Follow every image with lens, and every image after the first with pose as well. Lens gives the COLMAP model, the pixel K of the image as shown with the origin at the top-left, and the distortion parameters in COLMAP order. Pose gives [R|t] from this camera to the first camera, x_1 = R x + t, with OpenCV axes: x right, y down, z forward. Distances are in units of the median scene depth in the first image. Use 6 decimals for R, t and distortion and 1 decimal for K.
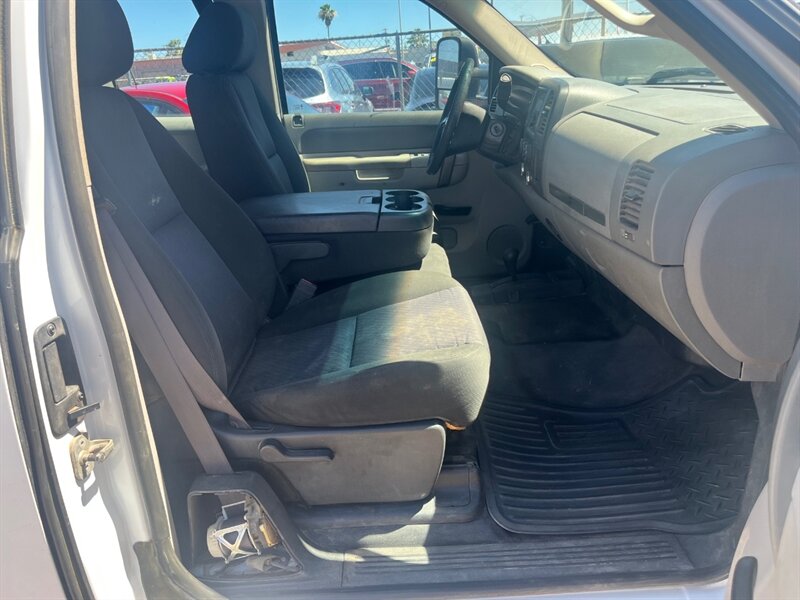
lens RADIAL K [[610.8, 0, 402.7], [0, 610.8, 296.8], [0, 0, 1]] dist [0.100086, -0.151127]
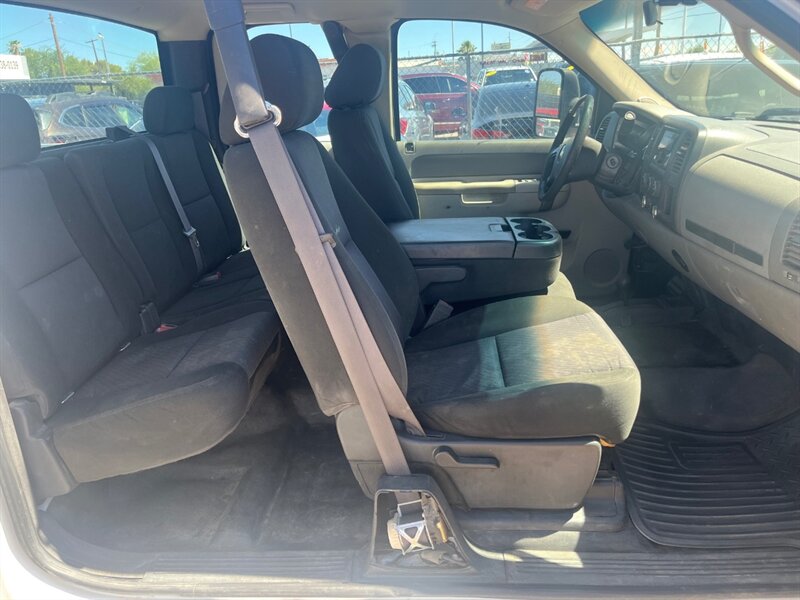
lens RADIAL K [[602.8, 0, 416.5], [0, 602.8, 301.5], [0, 0, 1]] dist [0.106904, -0.146340]
pose [[0.997761, 0.031940, -0.058760, -0.182651], [-0.032536, 0.999428, -0.009218, -0.018948], [0.058432, 0.011109, 0.998230, -0.098526]]
